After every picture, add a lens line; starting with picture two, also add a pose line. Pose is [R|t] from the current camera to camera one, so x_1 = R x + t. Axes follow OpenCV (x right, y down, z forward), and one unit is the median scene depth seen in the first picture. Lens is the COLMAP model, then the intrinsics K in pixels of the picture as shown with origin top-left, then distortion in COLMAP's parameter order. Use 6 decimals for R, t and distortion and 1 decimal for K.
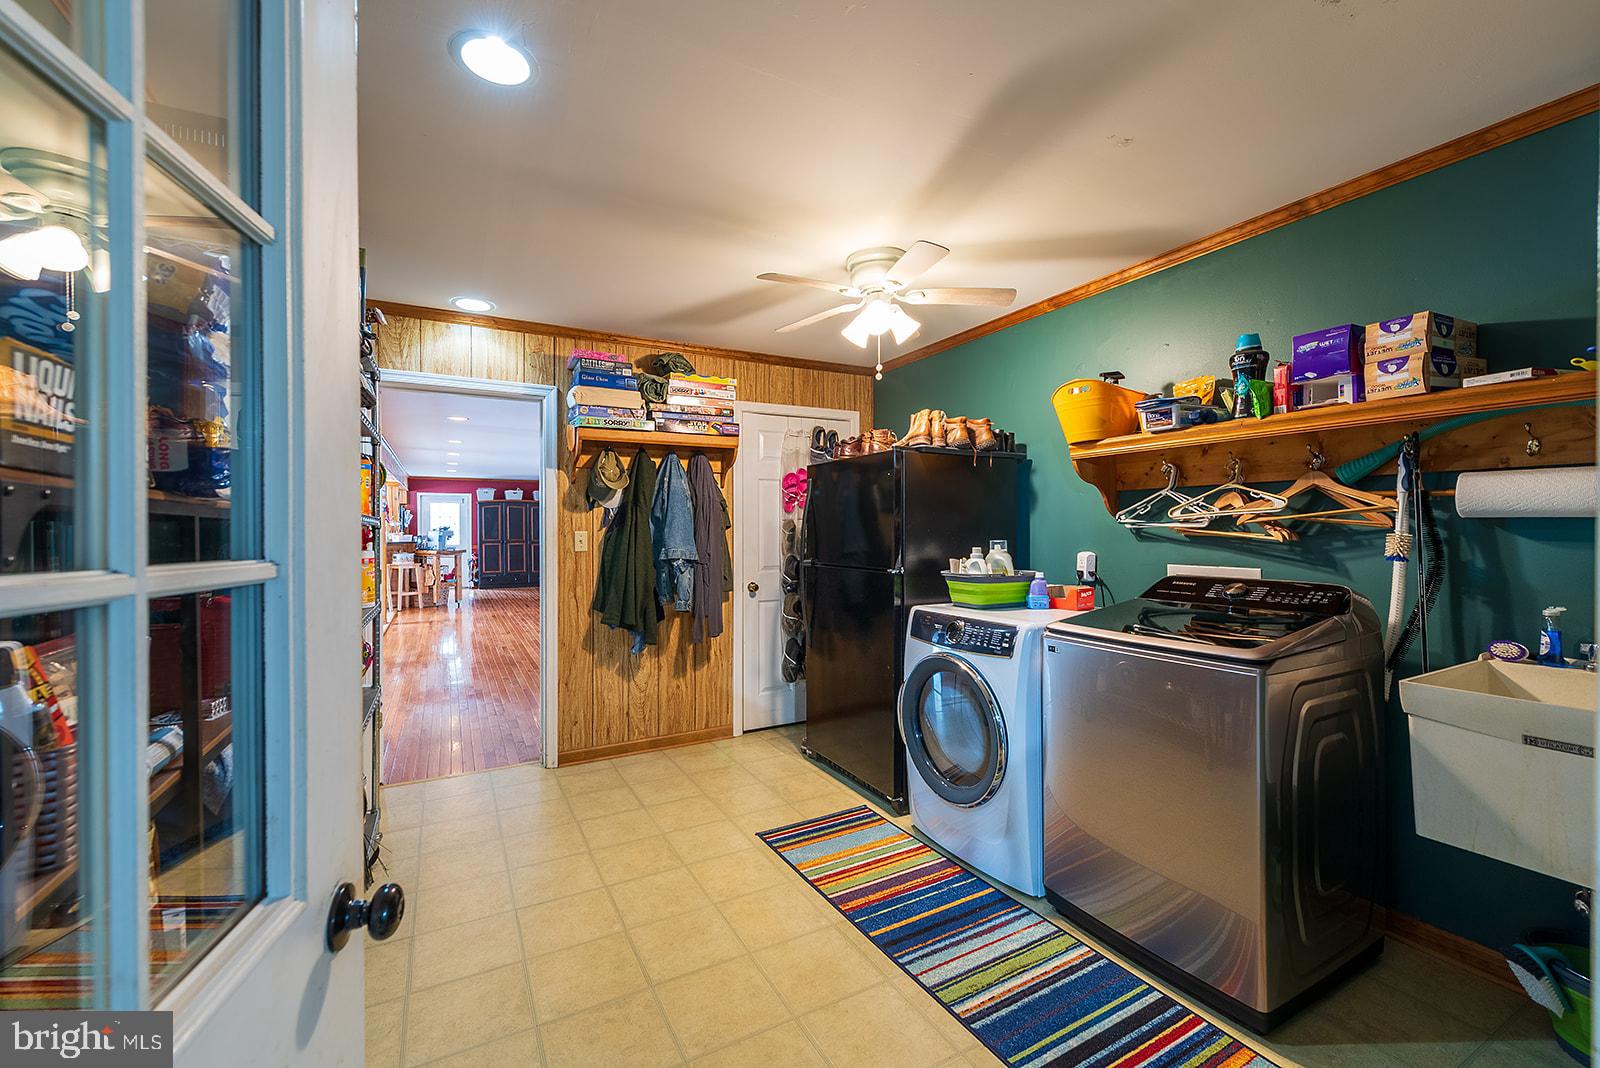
lens RADIAL K [[652.1, 0, 797.8], [0, 652.1, 530.9], [0, 0, 1]] dist [0.002667, 0.000132]
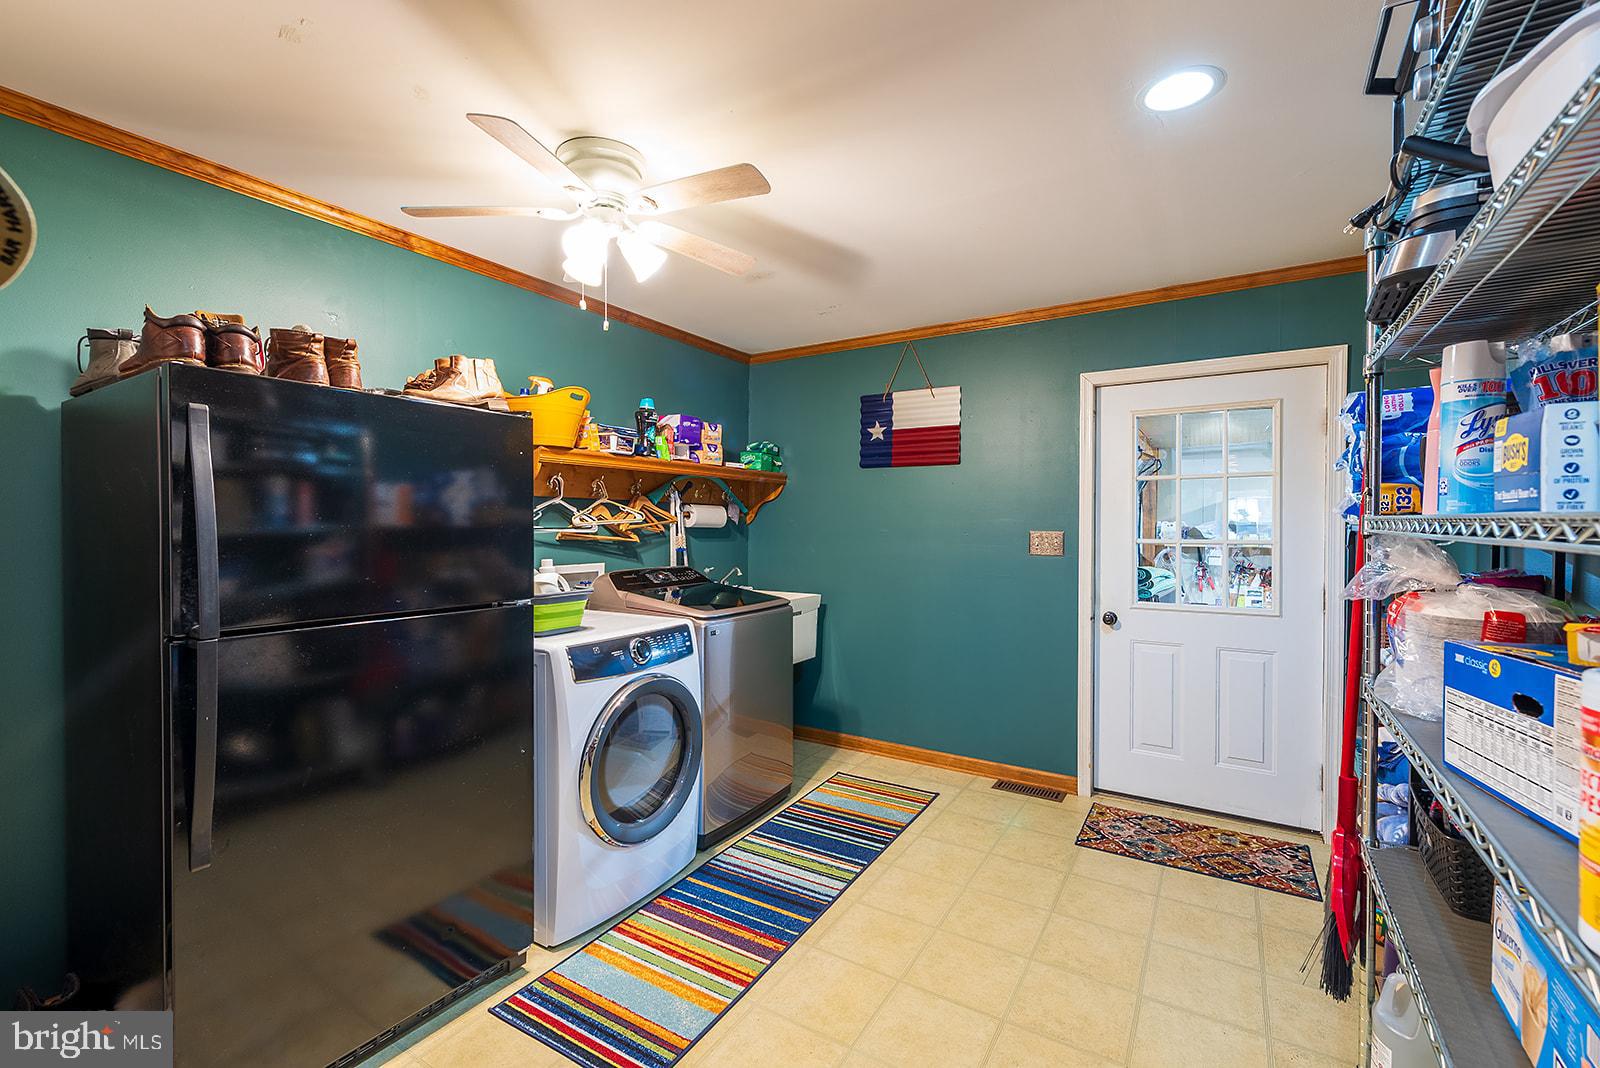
lens RADIAL K [[690.0, 0, 793.0], [0, 690.0, 529.8], [0, 0, 1]] dist [0.003332, 0.000178]
pose [[-0.498133, -0.003657, 0.867093, -0.858972], [0.002629, 0.999980, 0.005728, -0.021935], [-0.867097, 0.005133, -0.498113, 1.610415]]
